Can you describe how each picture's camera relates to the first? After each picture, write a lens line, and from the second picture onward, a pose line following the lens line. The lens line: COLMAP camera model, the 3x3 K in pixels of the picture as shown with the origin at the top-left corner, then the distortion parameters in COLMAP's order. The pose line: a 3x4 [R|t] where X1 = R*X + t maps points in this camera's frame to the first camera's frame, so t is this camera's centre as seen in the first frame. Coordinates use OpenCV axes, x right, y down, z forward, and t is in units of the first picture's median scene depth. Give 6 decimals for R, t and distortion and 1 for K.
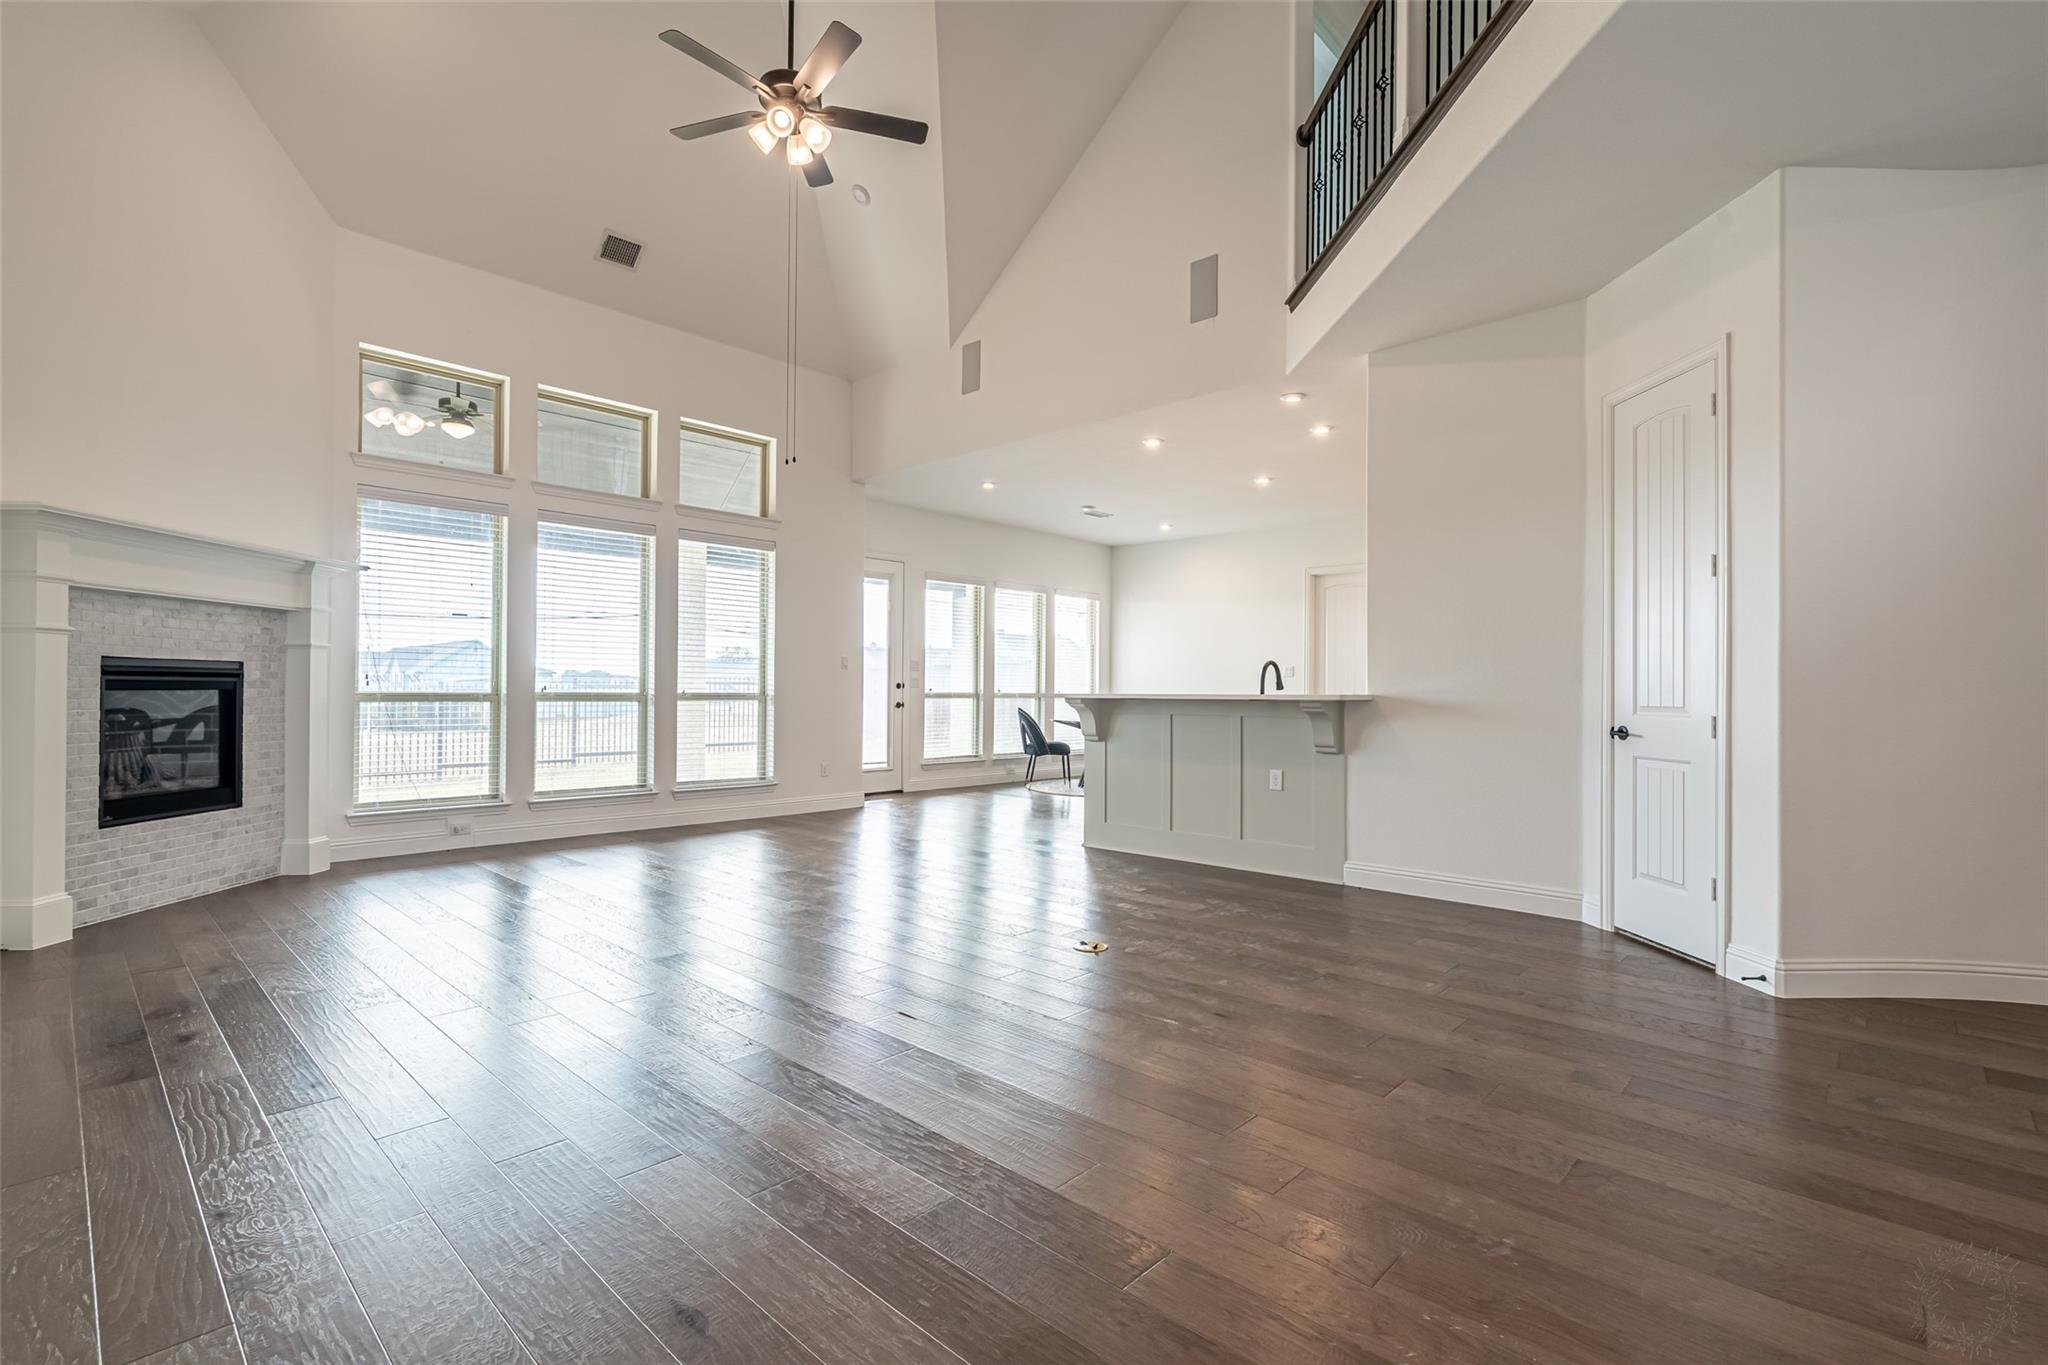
lens RADIAL K [[899.8, 0, 1024.0], [0, 899.8, 682.5], [0, 0, 1]] dist [-0.018172, -0.000735]
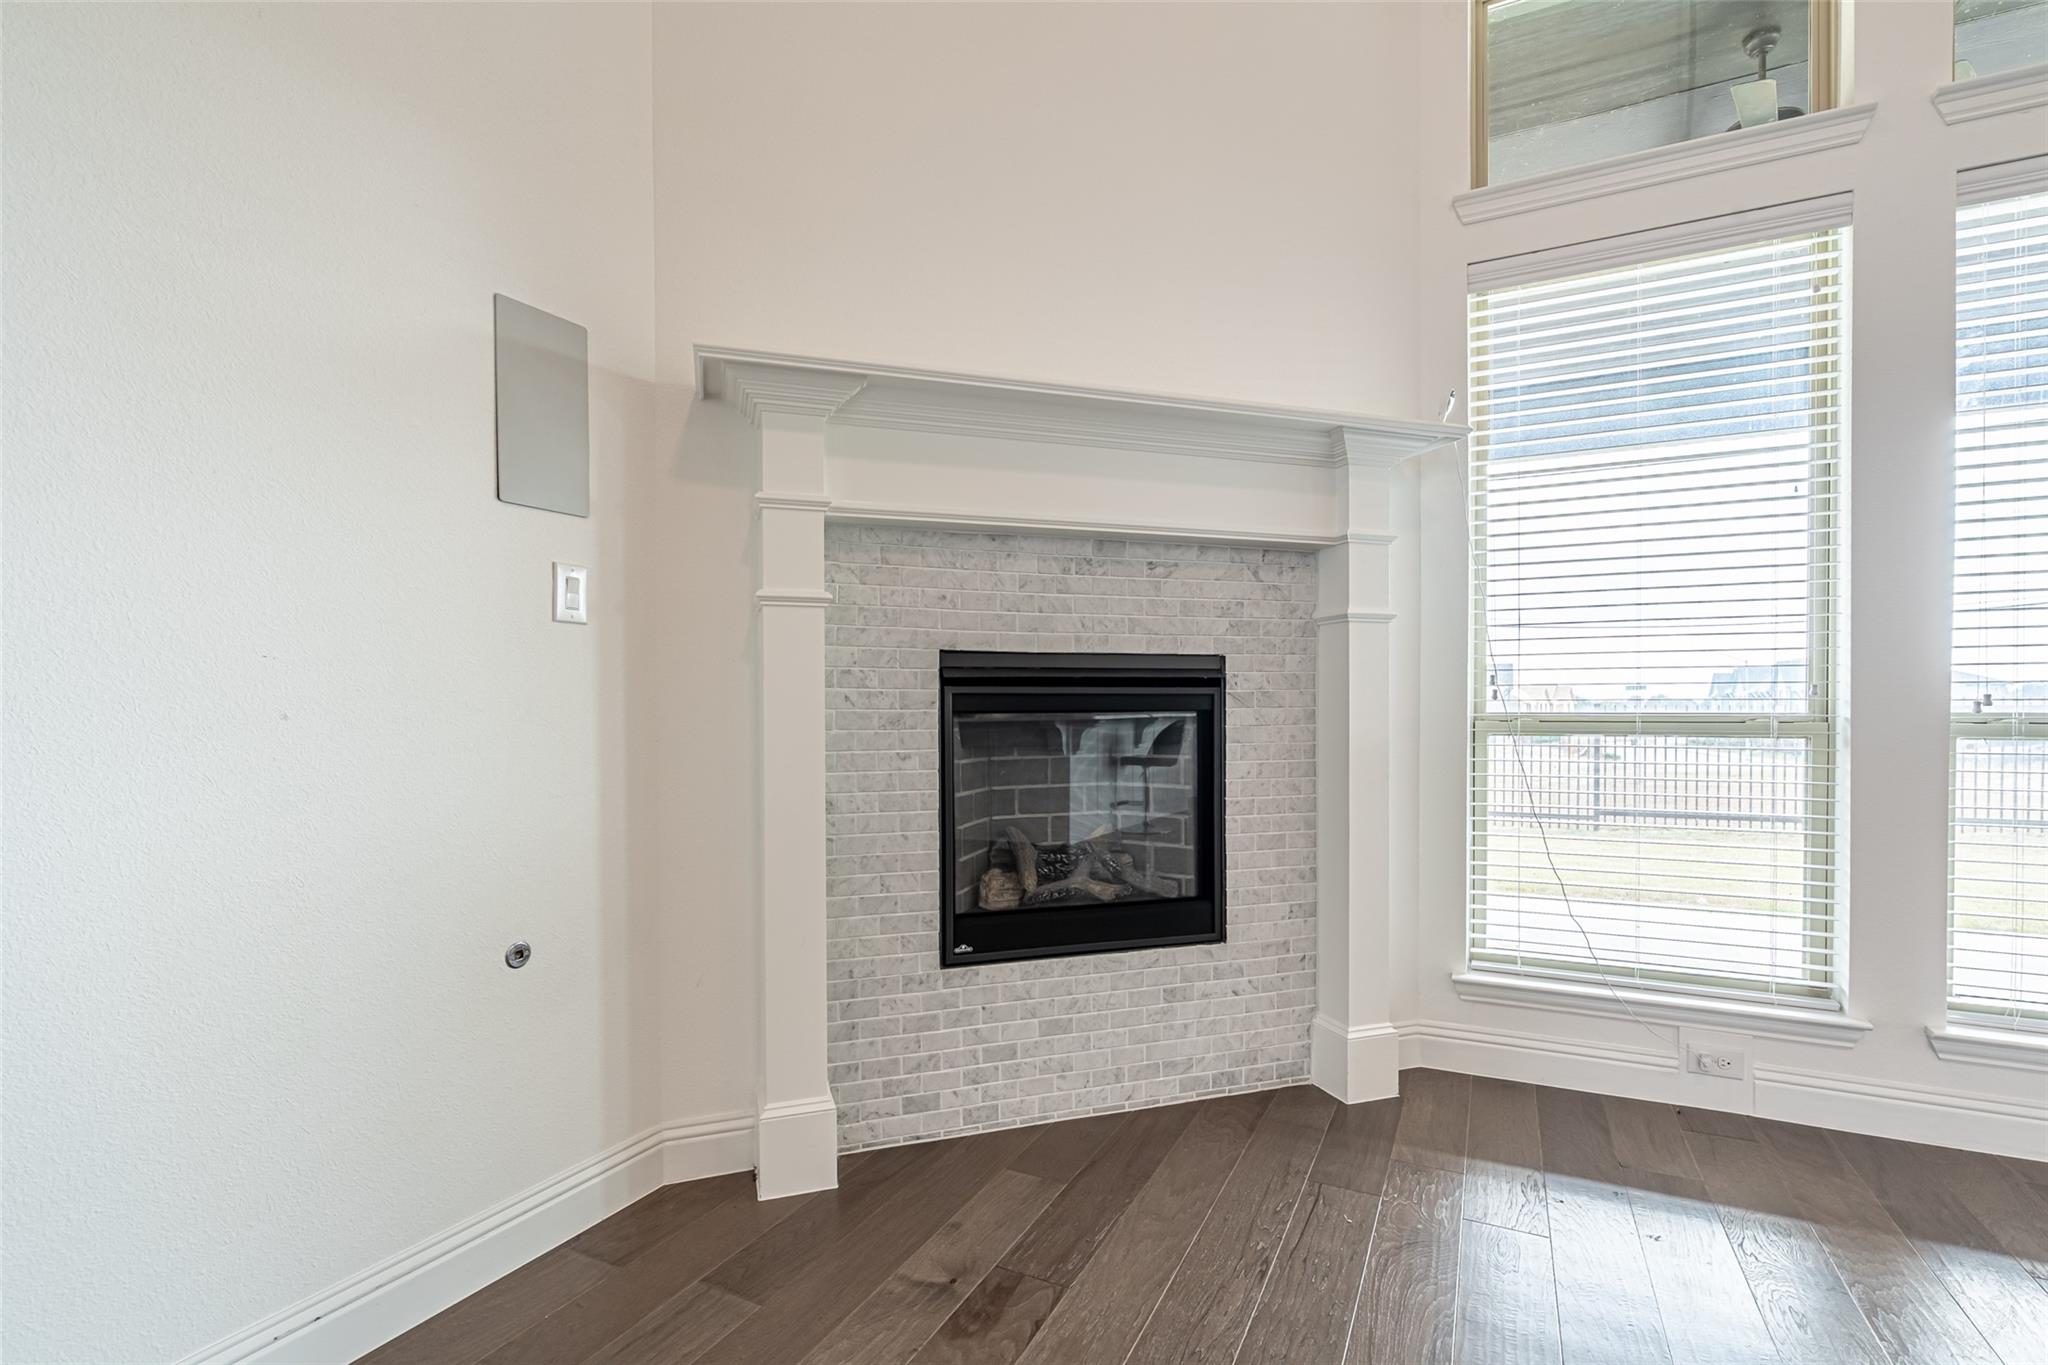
lens RADIAL K [[930.8, 0, 1024.9], [0, 930.8, 714.5], [0, 0, 1]] dist [-0.003514, -0.000406]
pose [[0.277673, 0.002044, -0.960674, -0.424192], [0.013917, 0.999884, 0.006150, 0.005689], [0.960575, -0.015077, 0.277612, 0.782613]]
